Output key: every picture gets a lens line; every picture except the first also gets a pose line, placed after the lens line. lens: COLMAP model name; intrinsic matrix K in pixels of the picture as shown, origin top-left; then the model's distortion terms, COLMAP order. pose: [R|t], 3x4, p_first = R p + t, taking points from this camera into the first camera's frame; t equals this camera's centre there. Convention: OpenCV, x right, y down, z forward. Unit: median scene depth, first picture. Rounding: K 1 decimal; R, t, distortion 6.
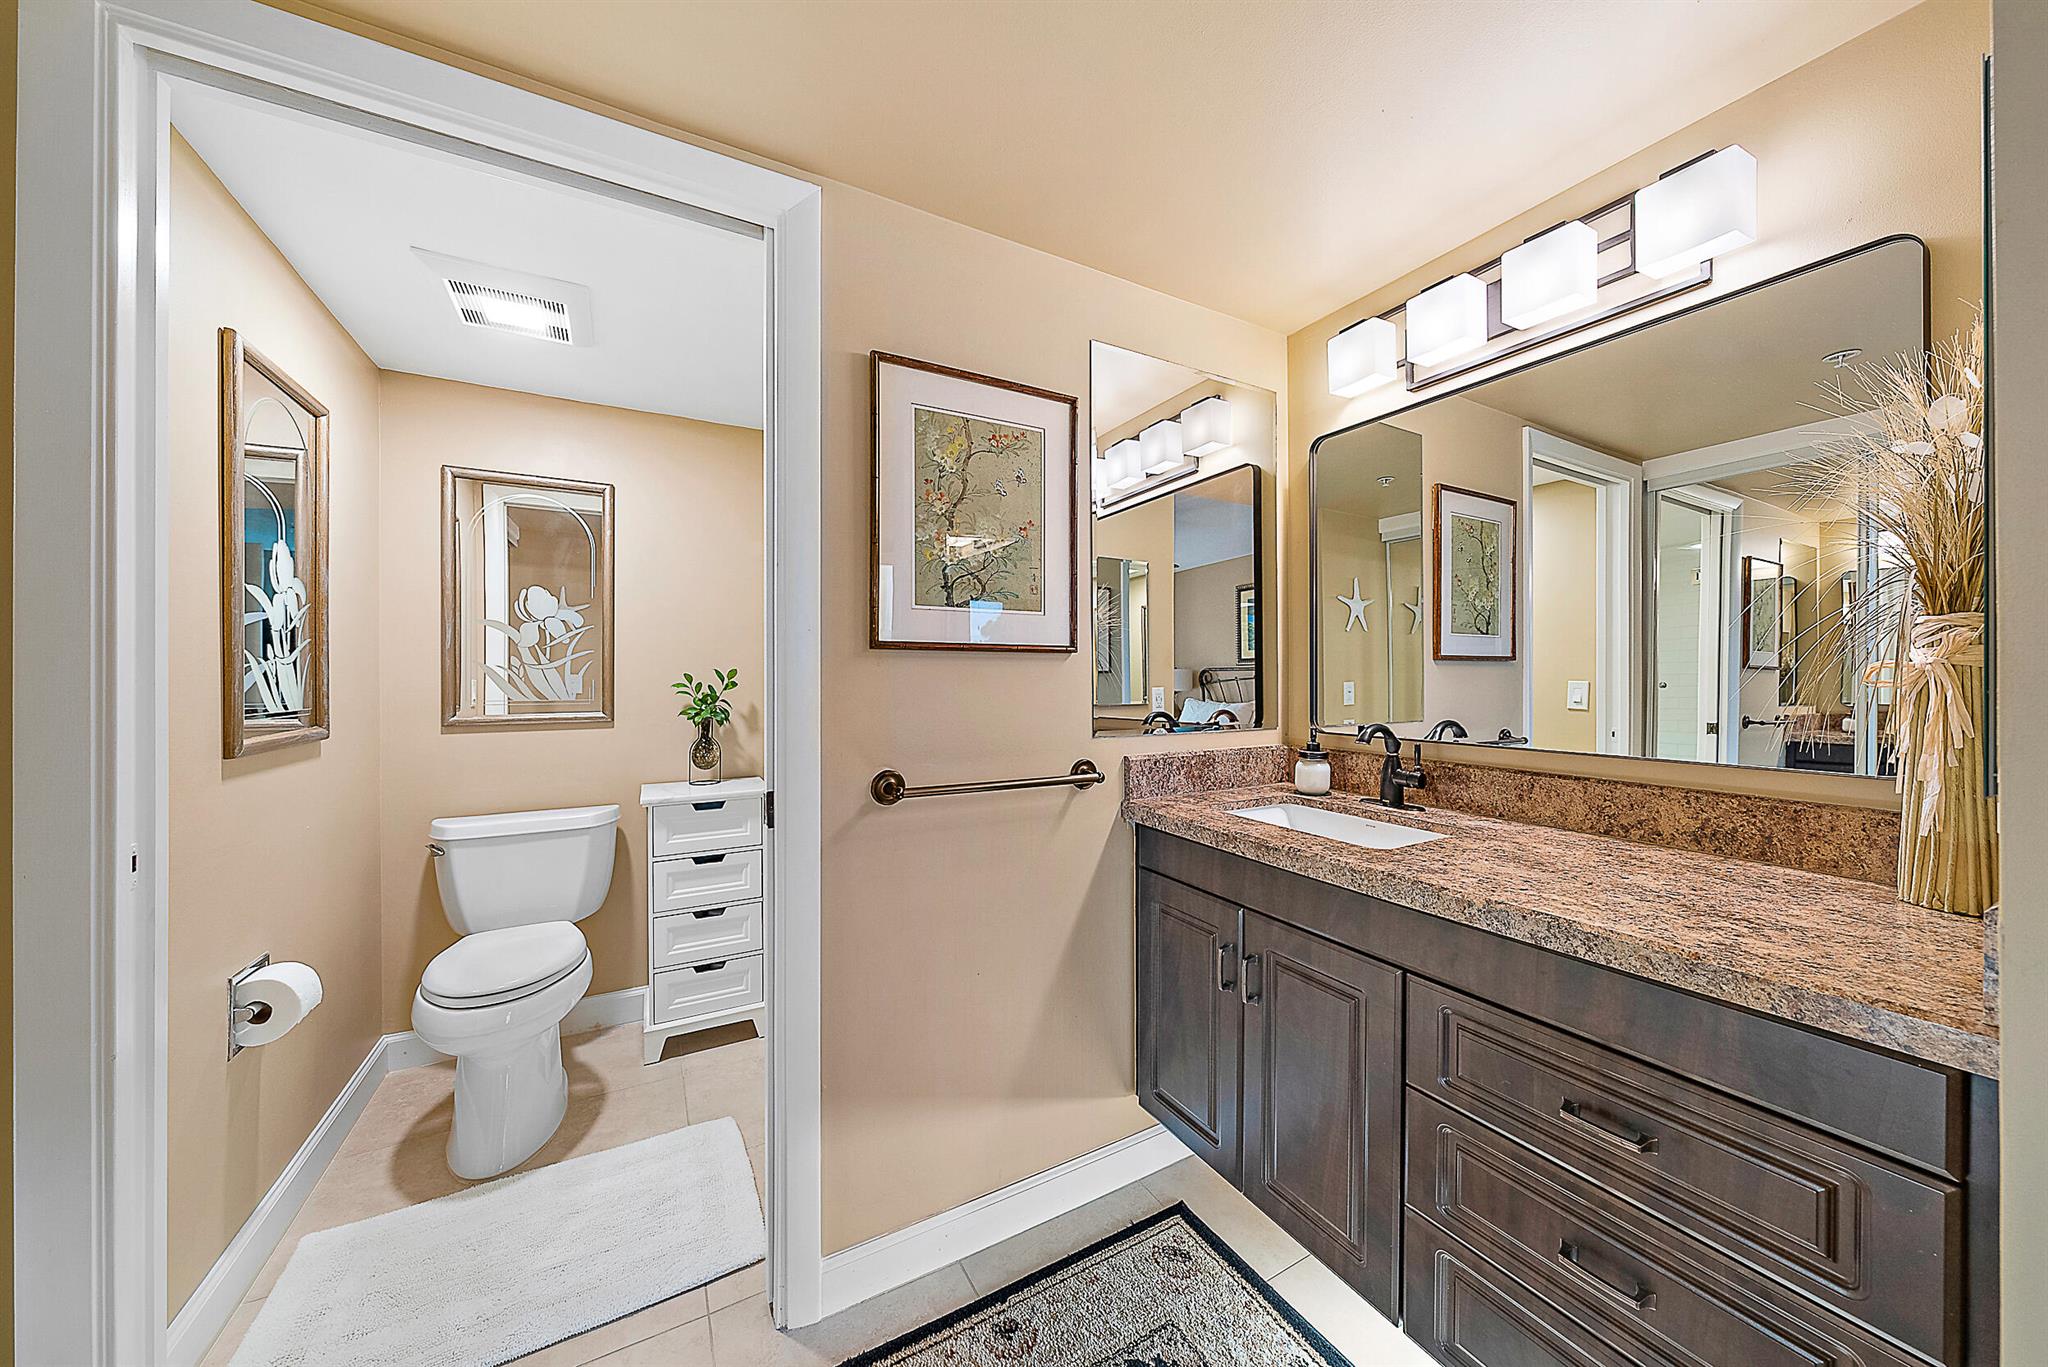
lens RADIAL K [[692.6, 0, 1031.2], [0, 692.6, 683.7], [0, 0, 1]] dist [-0.000076, 0.000120]
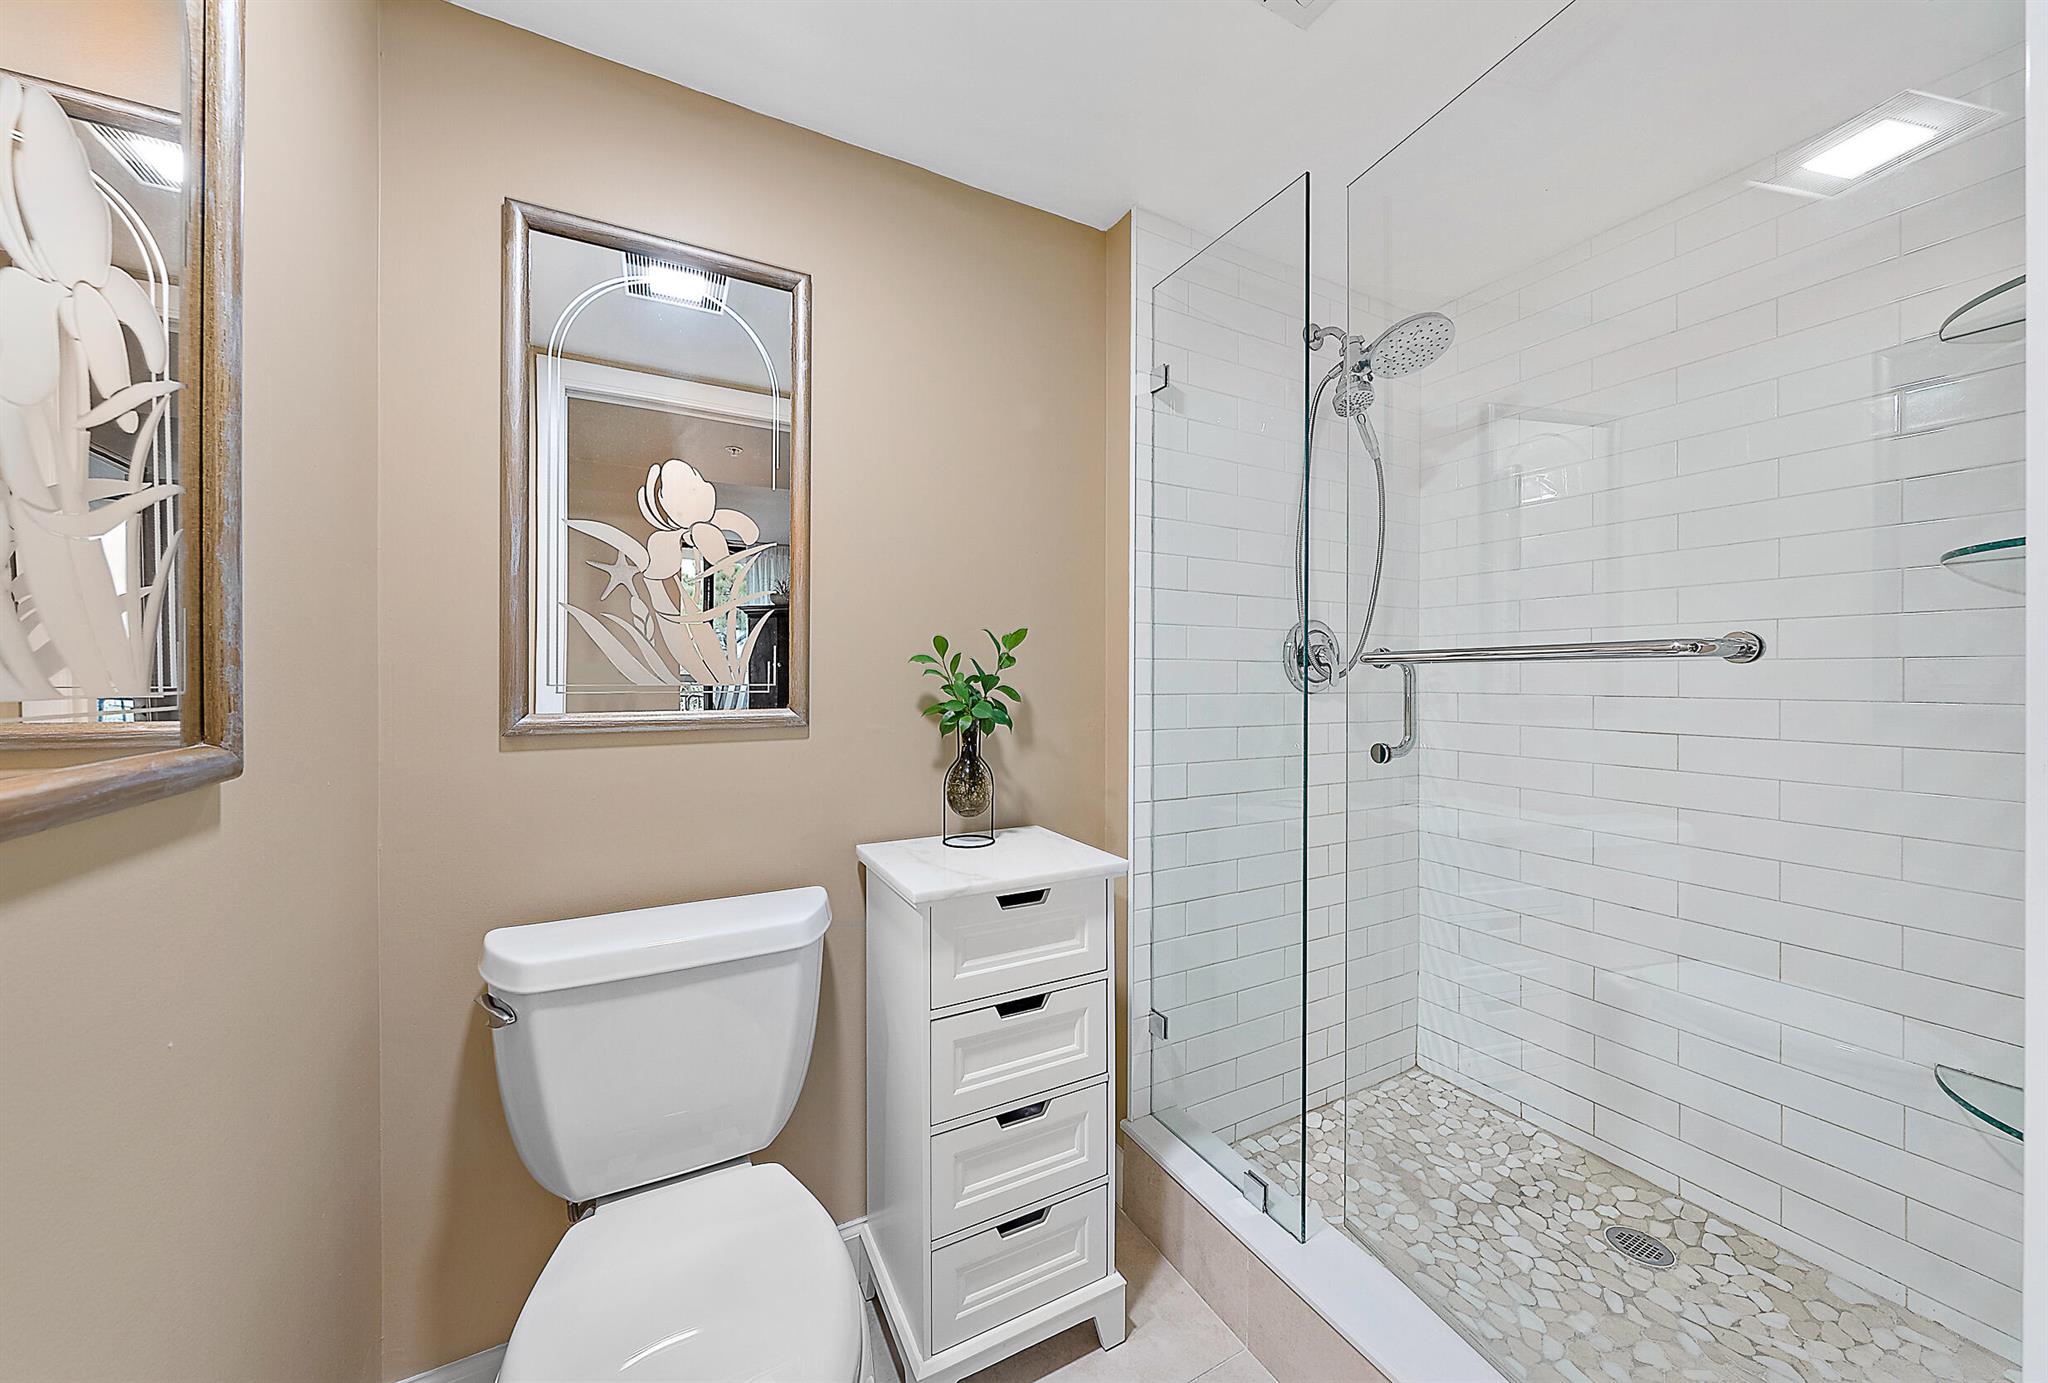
lens RADIAL K [[724.7, 0, 1018.6], [0, 724.7, 680.9], [0, 0, 1]] dist [-0.003661, -0.000204]
pose [[0.999518, 0.000583, -0.031035, -0.449995], [-0.000712, 0.999991, -0.004149, 0.023090], [0.031032, 0.004169, 0.999510, 0.479452]]
